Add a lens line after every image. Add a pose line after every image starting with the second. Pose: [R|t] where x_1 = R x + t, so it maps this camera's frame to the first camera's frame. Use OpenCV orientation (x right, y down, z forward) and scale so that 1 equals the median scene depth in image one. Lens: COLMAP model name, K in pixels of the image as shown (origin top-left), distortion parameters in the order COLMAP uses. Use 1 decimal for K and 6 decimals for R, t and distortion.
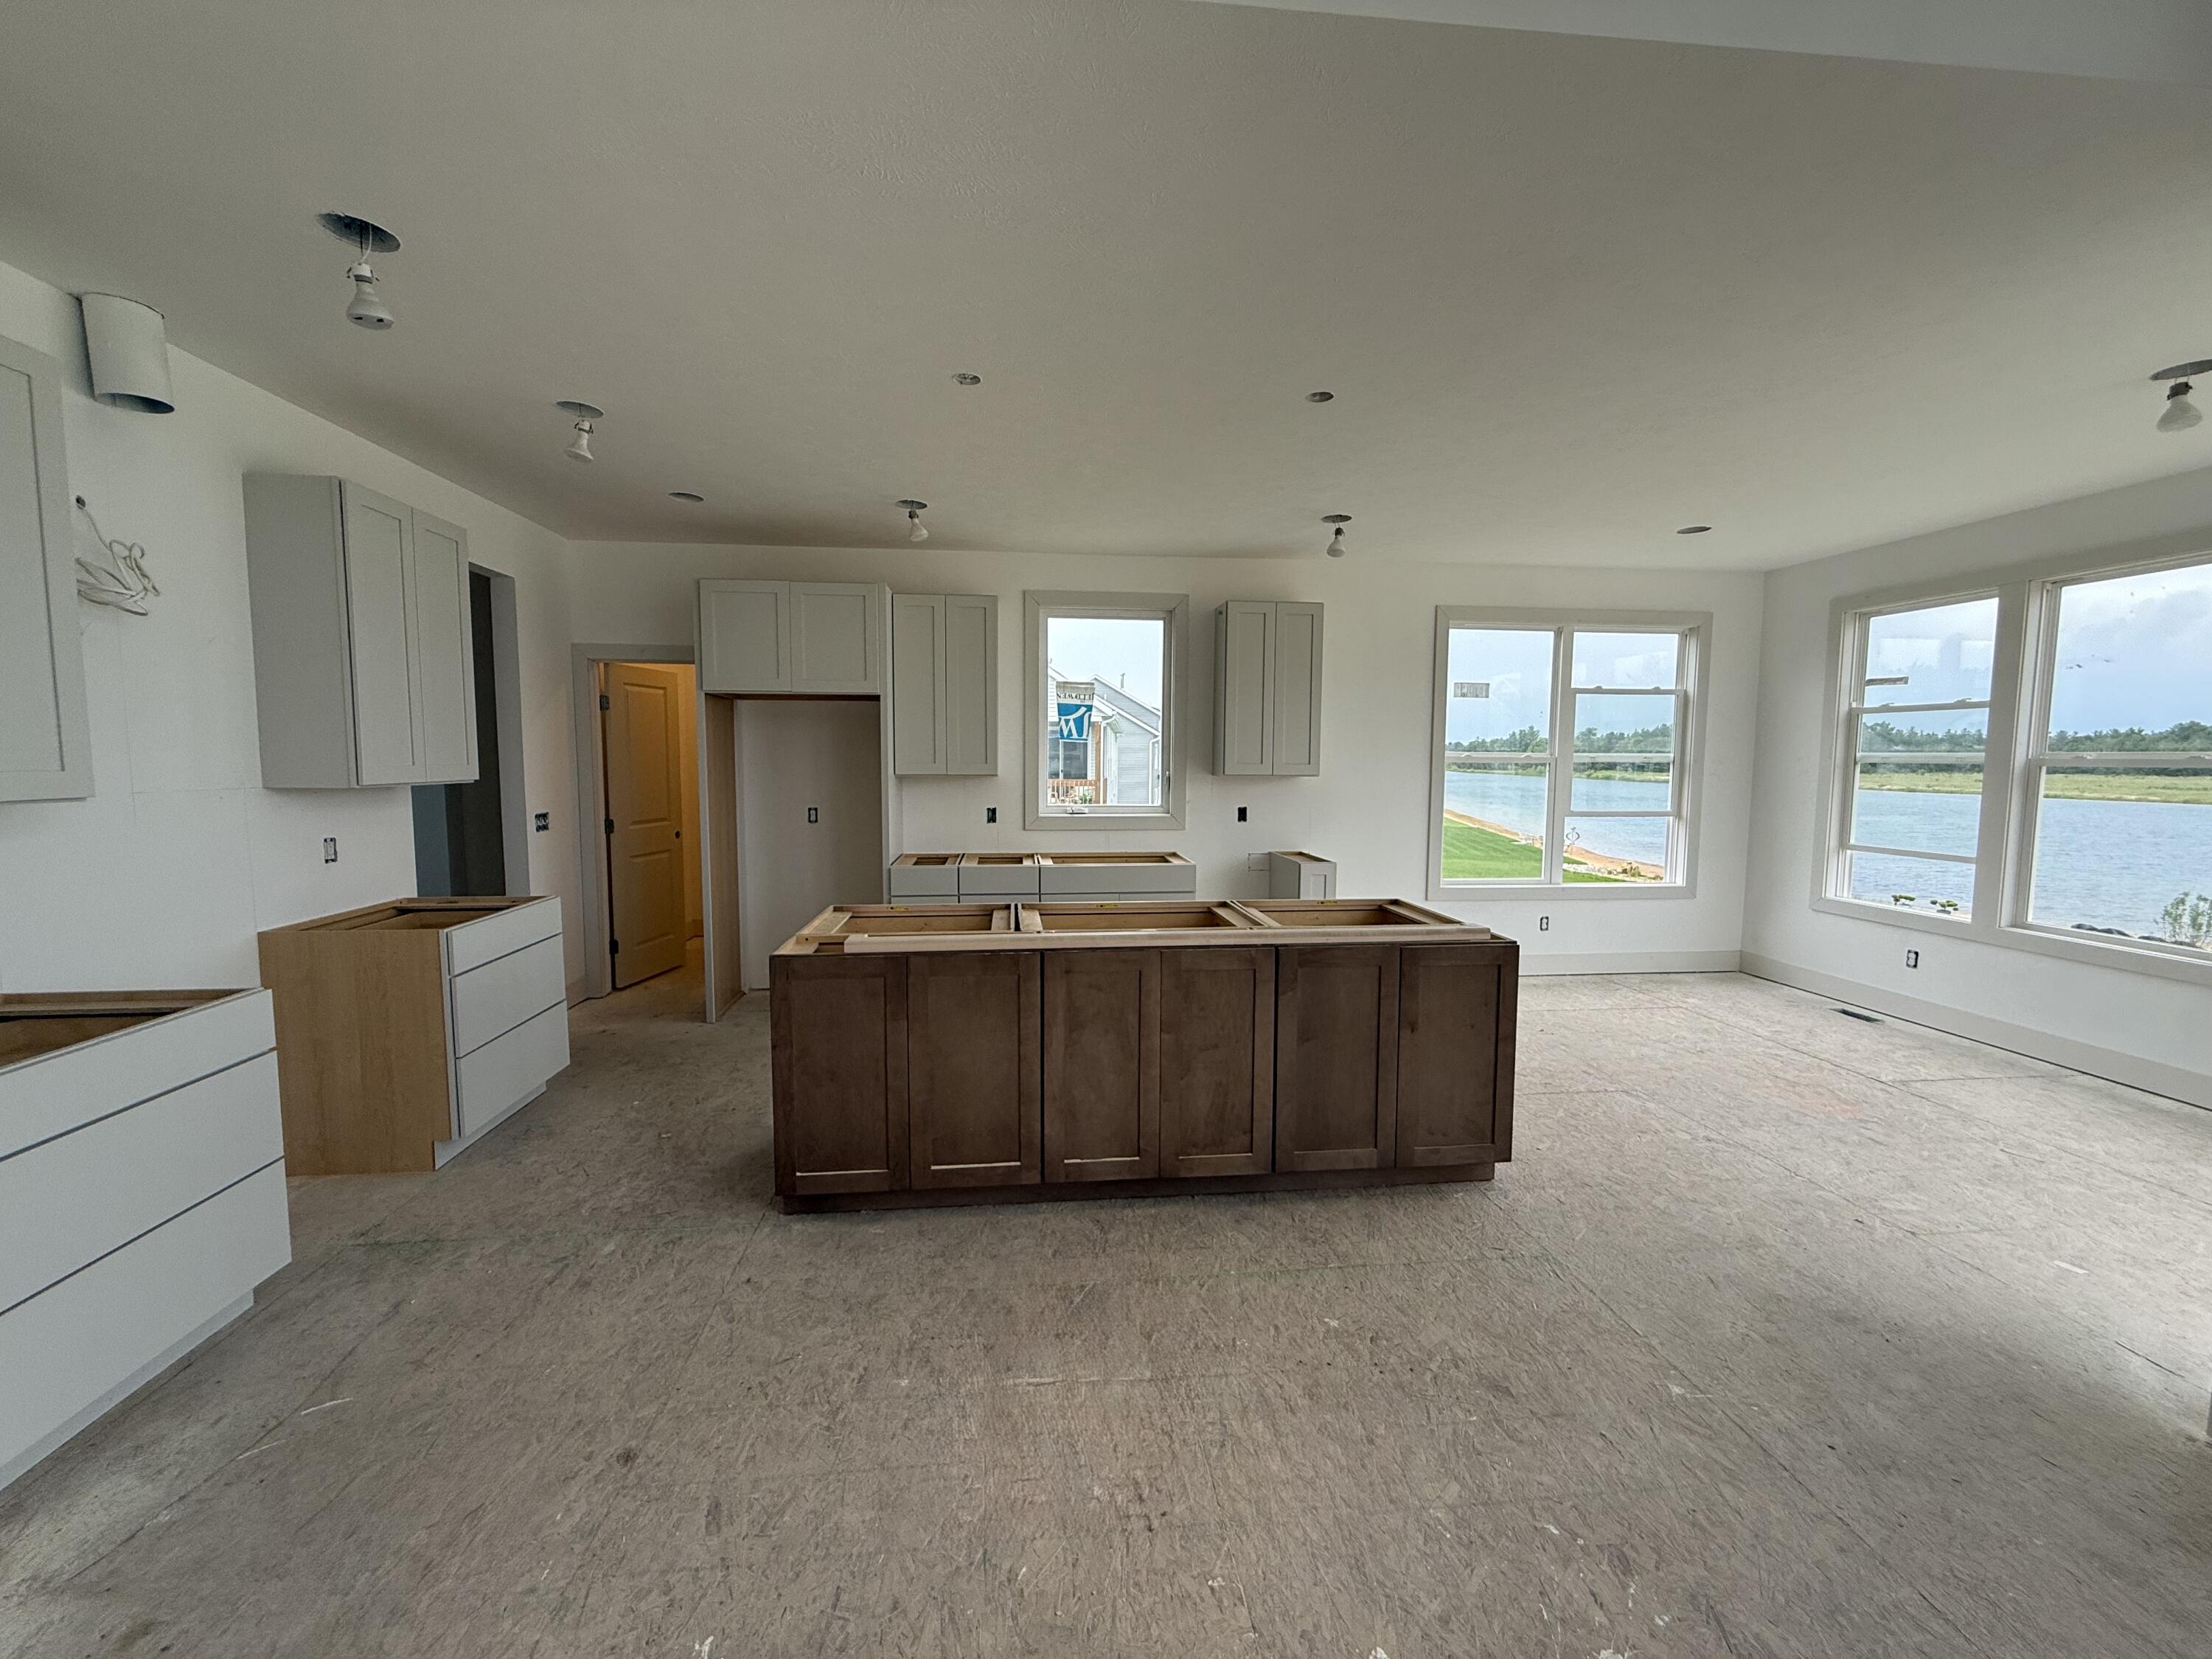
lens RADIAL K [[893.6, 0, 1110.3], [0, 893.6, 831.0], [0, 0, 1]] dist [-0.002490, 0.000489]
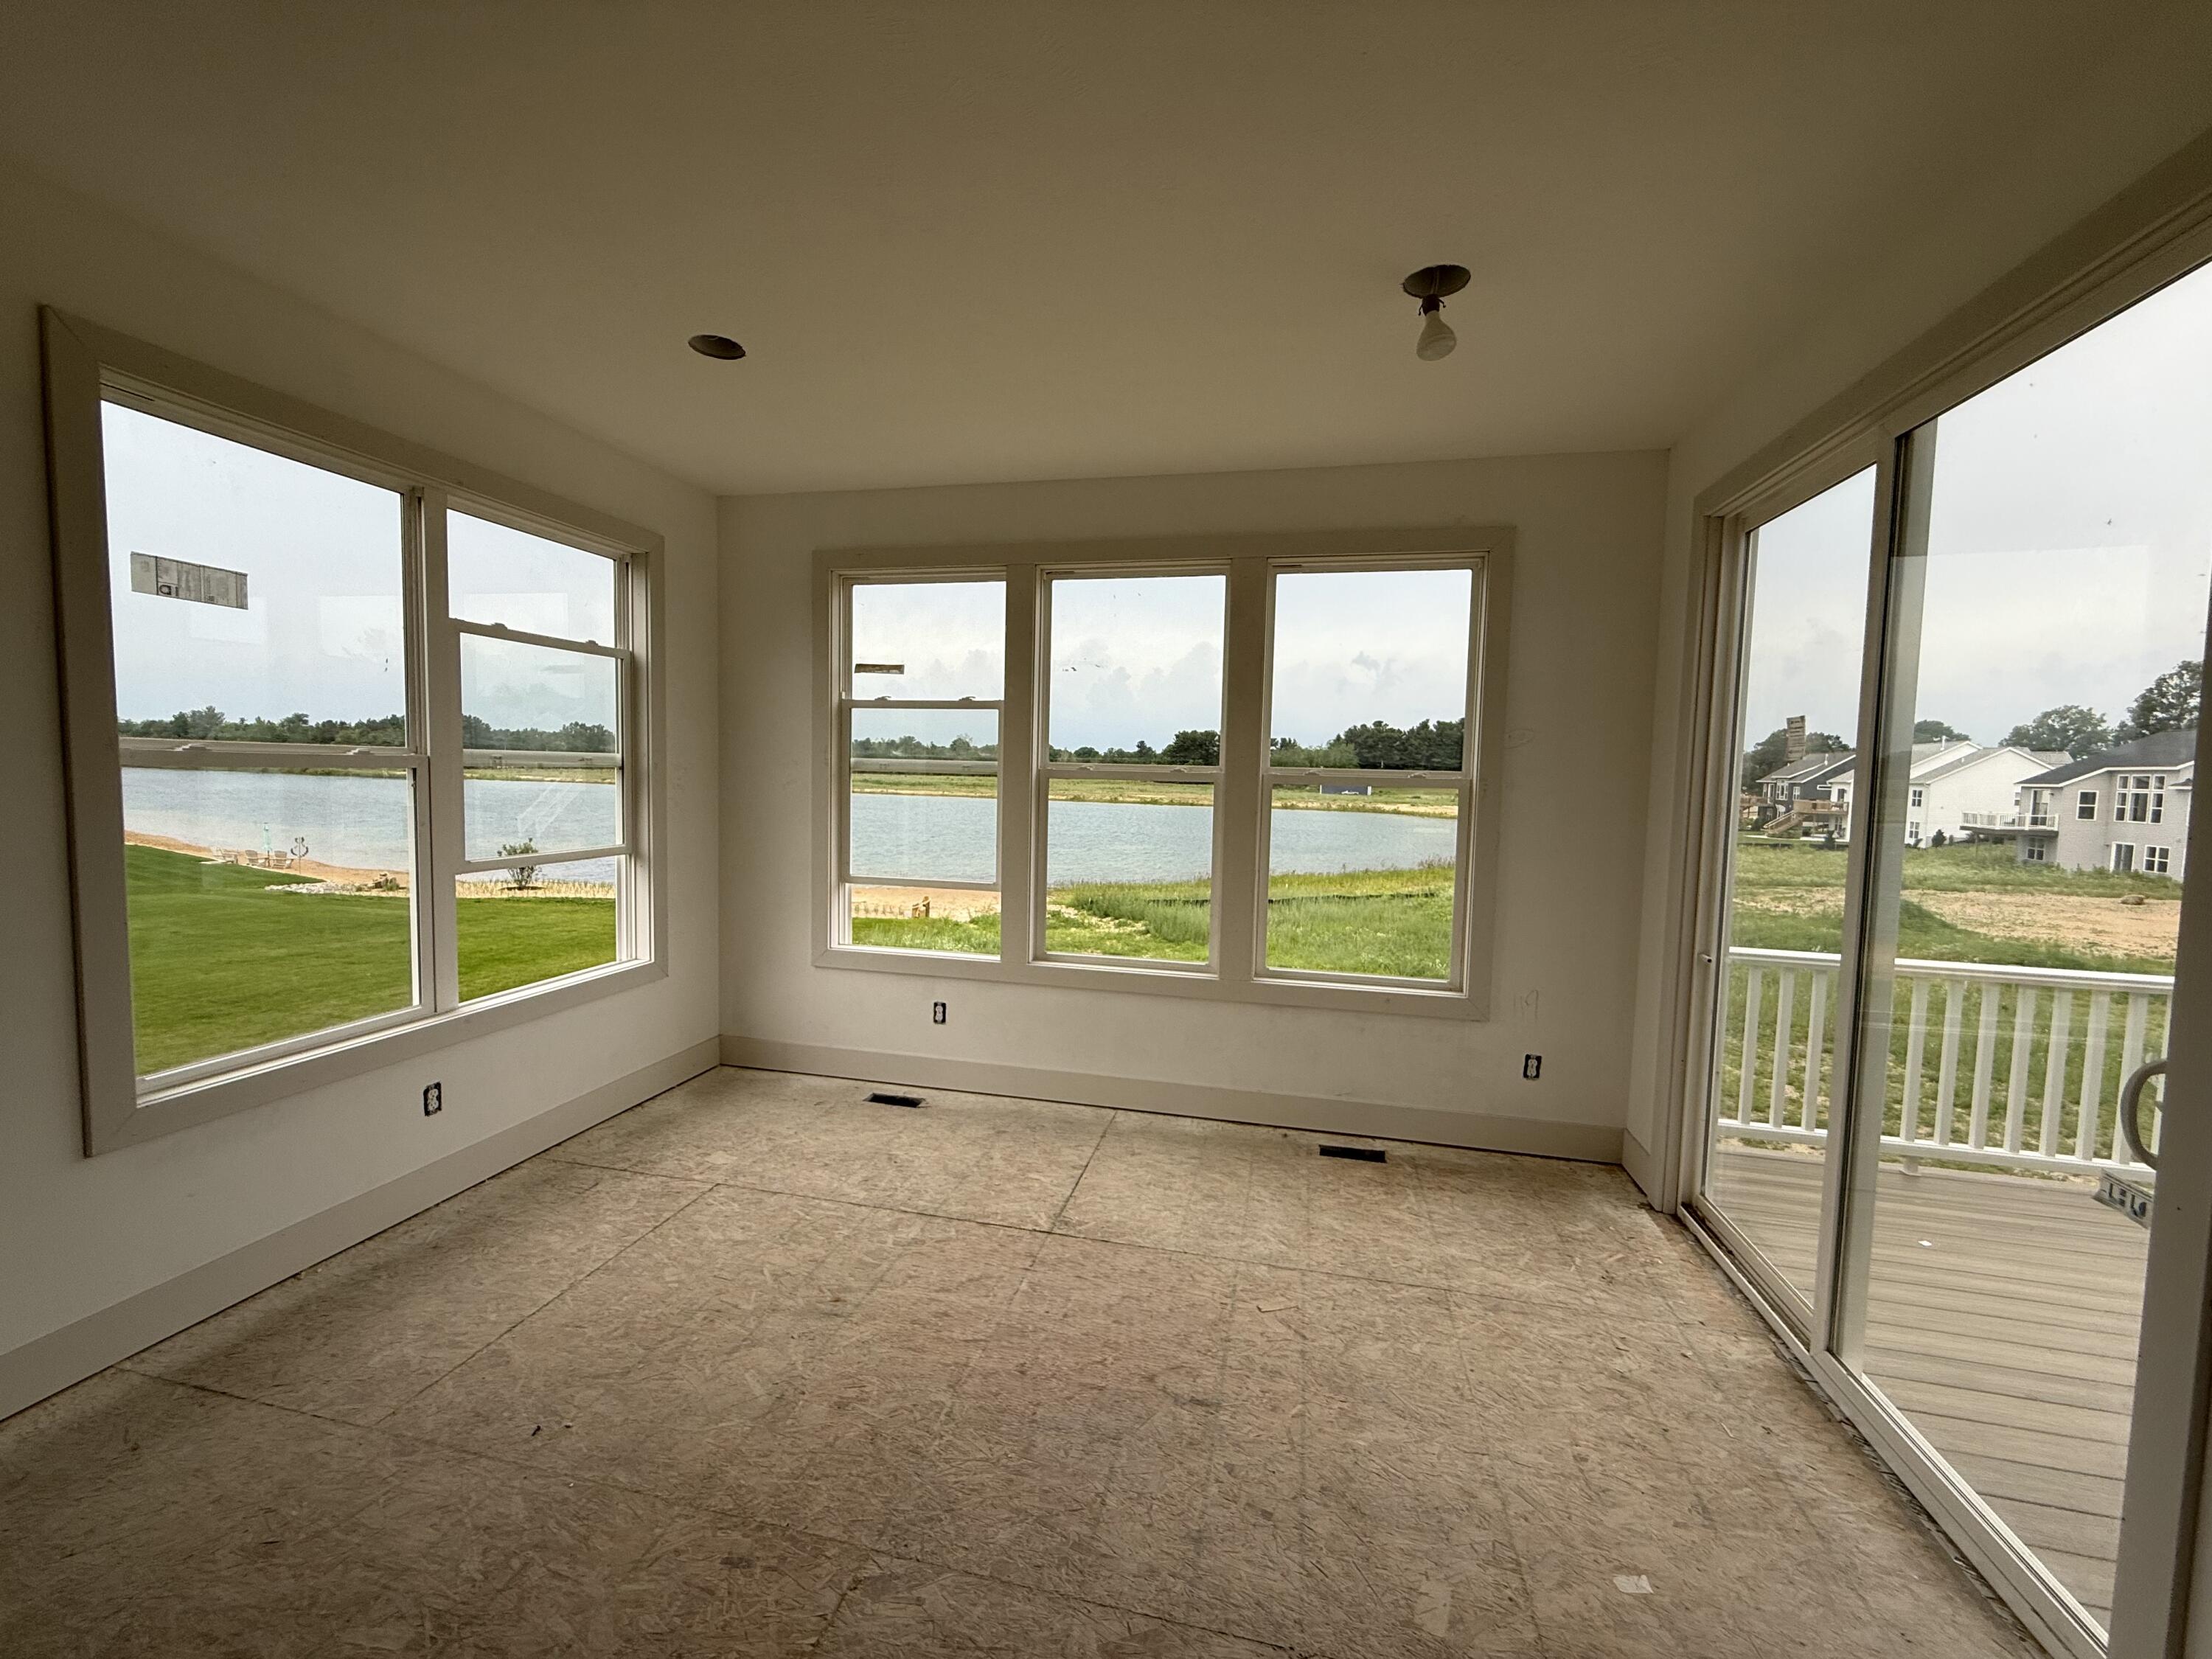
lens RADIAL K [[893.6, 0, 1102.0], [0, 893.6, 827.5], [0, 0, 1]] dist [-0.002490, 0.000489]
pose [[0.342438, -0.056391, 0.937847, 0.176062], [0.054830, 0.997695, 0.039969, -0.045343], [-0.937939, 0.037736, 0.344741, 0.519823]]
